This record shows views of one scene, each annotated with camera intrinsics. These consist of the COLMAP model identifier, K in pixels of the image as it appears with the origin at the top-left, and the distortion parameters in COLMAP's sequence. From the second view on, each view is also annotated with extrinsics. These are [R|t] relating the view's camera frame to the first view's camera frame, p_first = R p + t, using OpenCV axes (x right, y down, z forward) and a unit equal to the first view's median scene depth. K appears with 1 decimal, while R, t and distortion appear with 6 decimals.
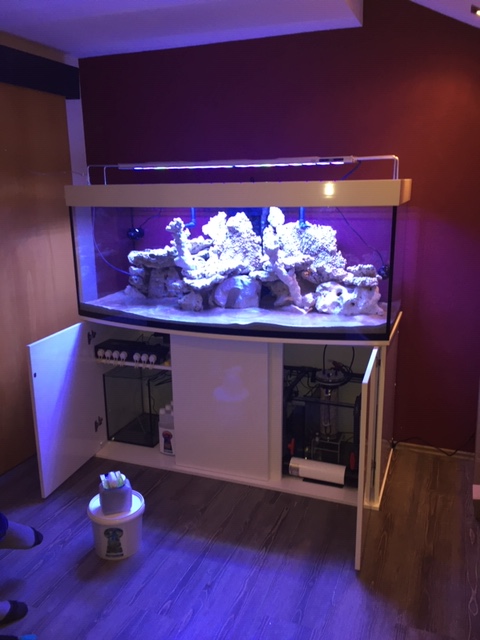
lens RADIAL K [[547.4, 0, 243.9], [0, 547.4, 319.9], [0, 0, 1]] dist [0.063032, -0.063577]
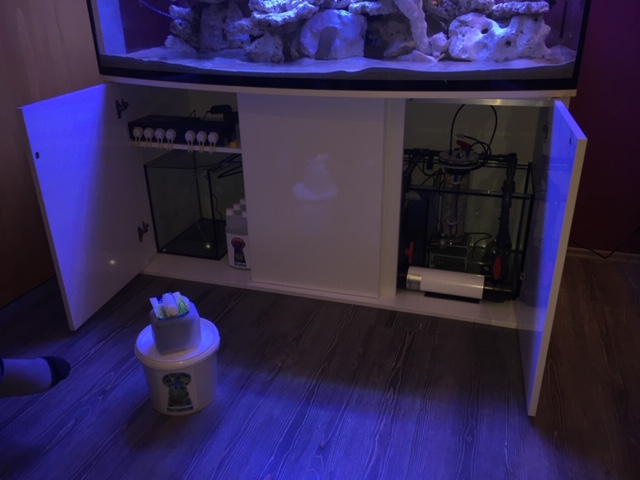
lens RADIAL K [[547.4, 0, 323.8], [0, 547.4, 242.9], [0, 0, 1]] dist [0.063032, -0.063577]
pose [[0.998078, -0.027793, 0.055394, -0.068993], [0.016831, 0.981769, 0.189331, 0.074783], [-0.059646, -0.188035, 0.980350, 0.279620]]
